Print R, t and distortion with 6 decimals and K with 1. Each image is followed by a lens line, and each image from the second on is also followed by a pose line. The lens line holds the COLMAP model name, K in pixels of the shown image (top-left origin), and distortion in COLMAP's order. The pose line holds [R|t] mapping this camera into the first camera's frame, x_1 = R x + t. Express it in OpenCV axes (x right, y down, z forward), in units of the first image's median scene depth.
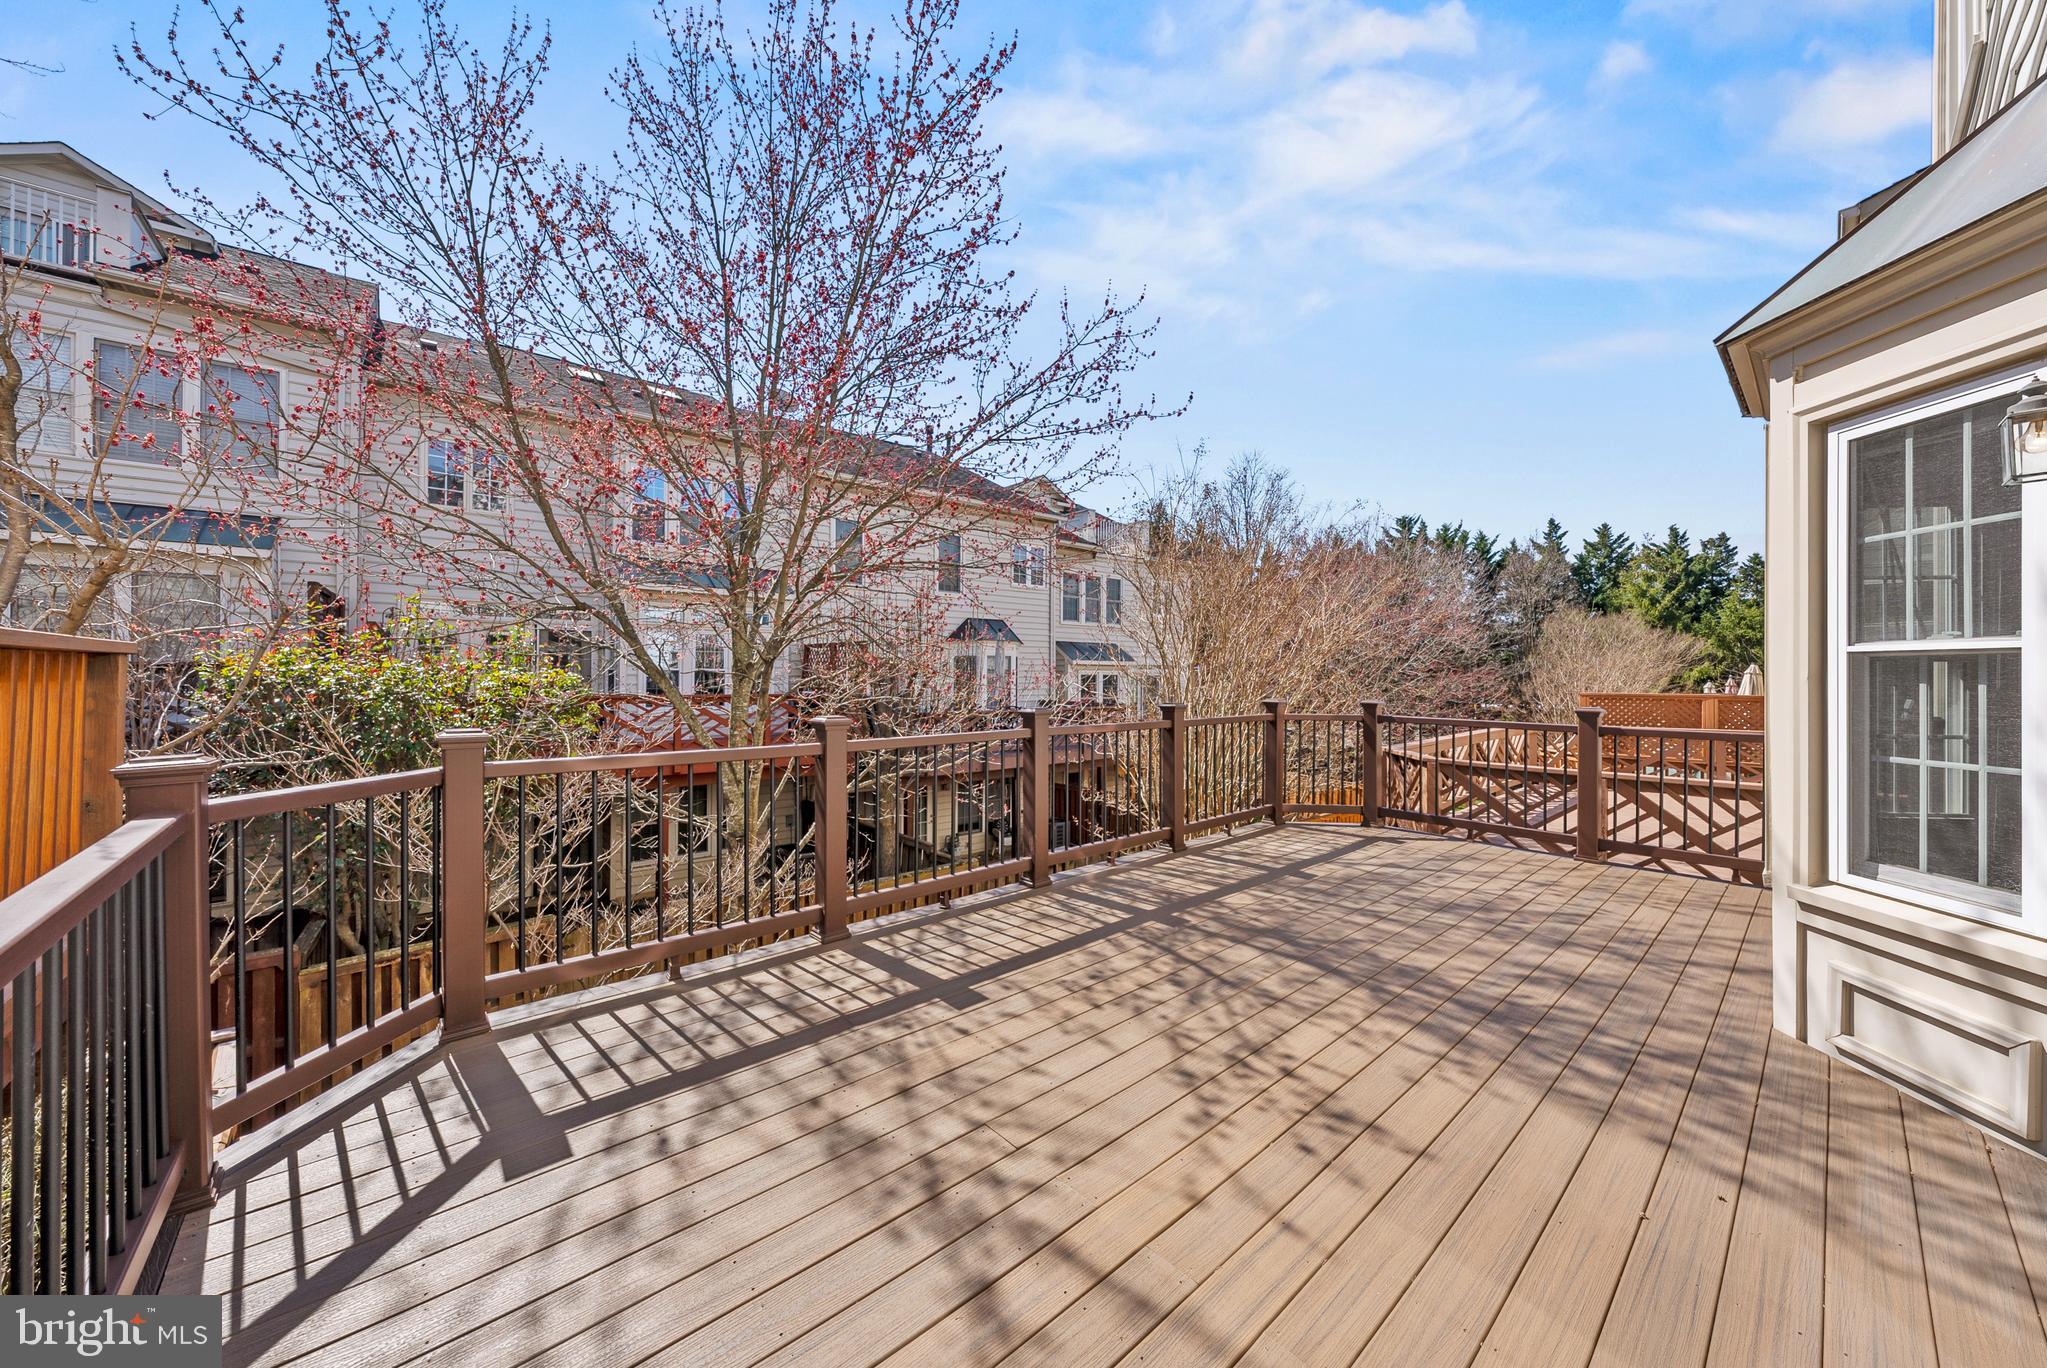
lens RADIAL K [[750.4, 0, 1038.1], [0, 750.4, 687.0], [0, 0, 1]] dist [0.000461, 0.000914]
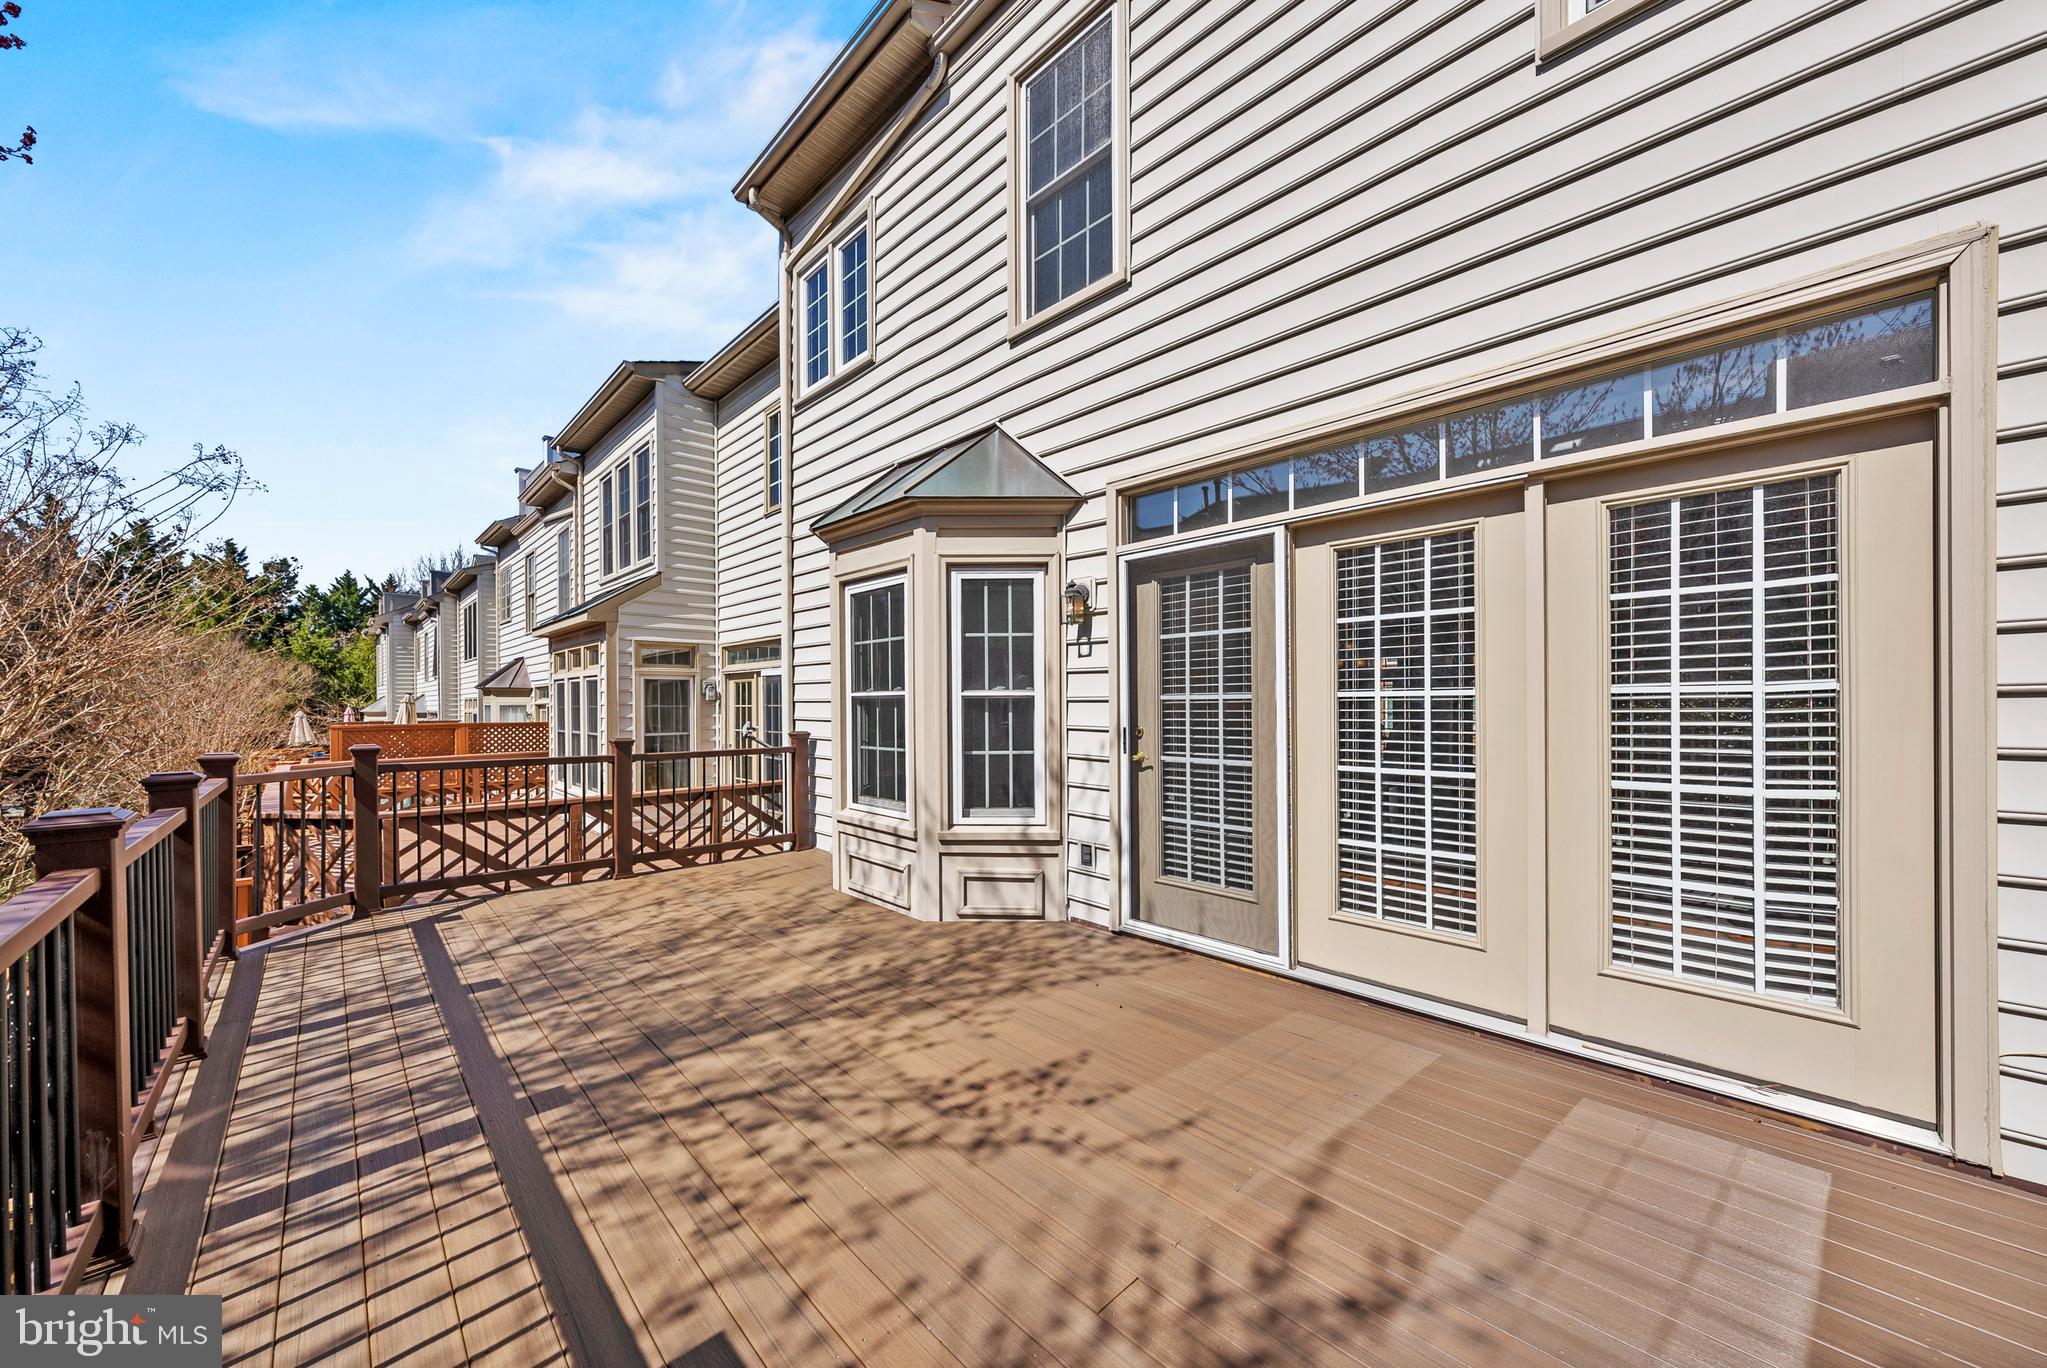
lens RADIAL K [[703.2, 0, 1038.2], [0, 703.2, 695.7], [0, 0, 1]] dist [0.000495, 0.000227]
pose [[-0.024619, 0.009668, 0.999650, -0.429964], [0.017097, 0.999811, -0.009249, -0.017762], [-0.999551, 0.016863, -0.024780, 0.595561]]
